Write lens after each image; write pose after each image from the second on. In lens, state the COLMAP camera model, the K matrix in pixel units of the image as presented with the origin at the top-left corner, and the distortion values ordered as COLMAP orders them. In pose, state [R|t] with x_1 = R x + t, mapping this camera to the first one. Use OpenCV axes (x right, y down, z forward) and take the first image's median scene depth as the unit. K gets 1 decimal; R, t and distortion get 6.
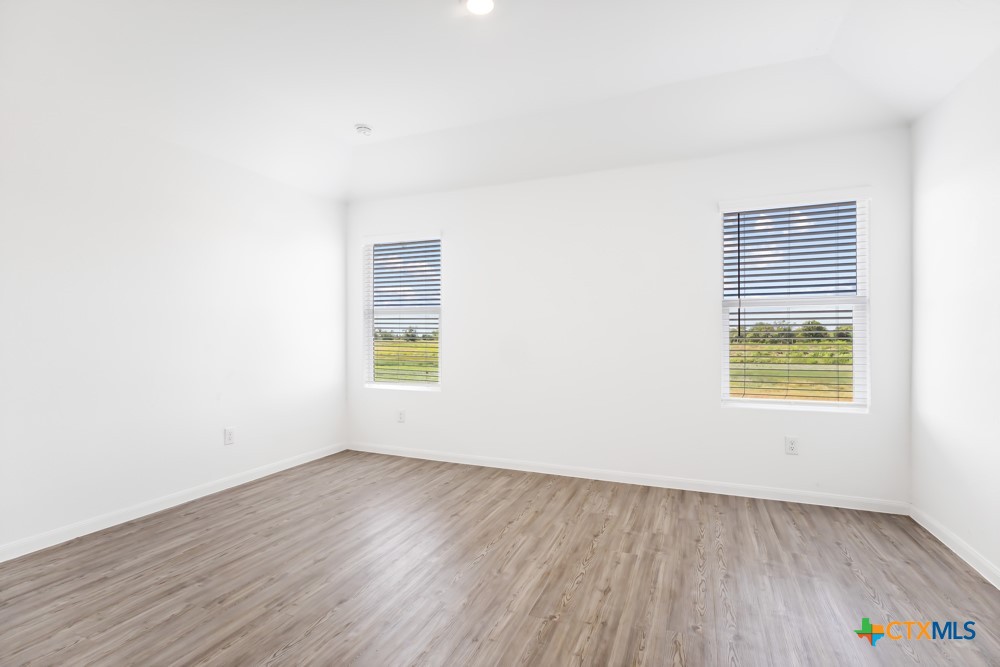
lens RADIAL K [[464.7, 0, 504.4], [0, 464.7, 337.5], [0, 0, 1]] dist [0.002600, 0.001307]
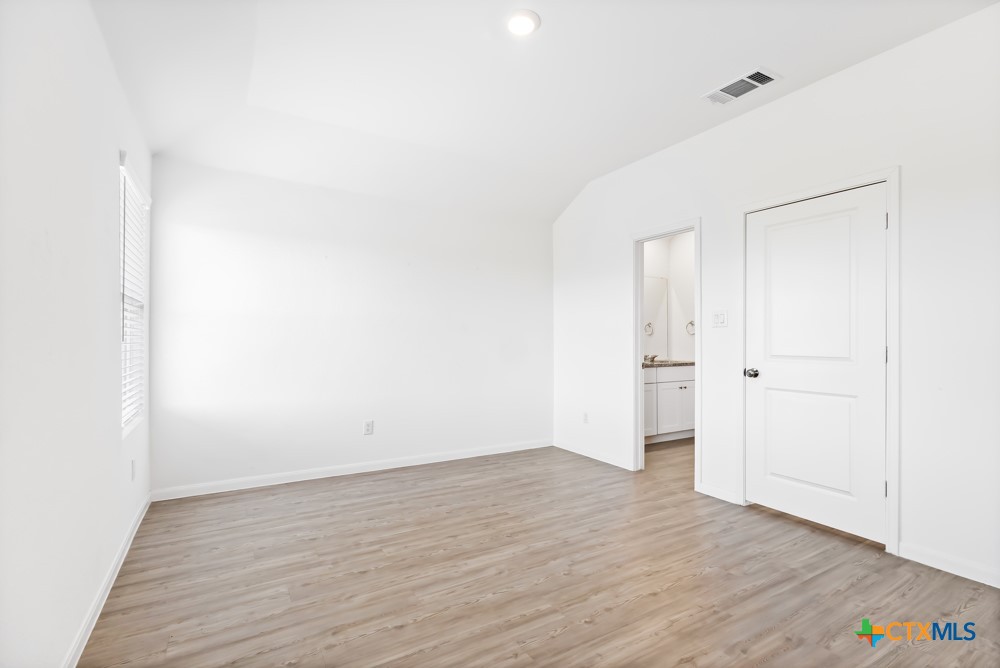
lens RADIAL K [[464.7, 0, 500.8], [0, 464.7, 337.8], [0, 0, 1]] dist [0.002600, 0.001307]
pose [[-0.800986, 0.006021, 0.598653, -0.614036], [0.000725, 0.999958, -0.009086, -0.002753], [-0.598683, -0.006844, -0.800957, 1.788991]]
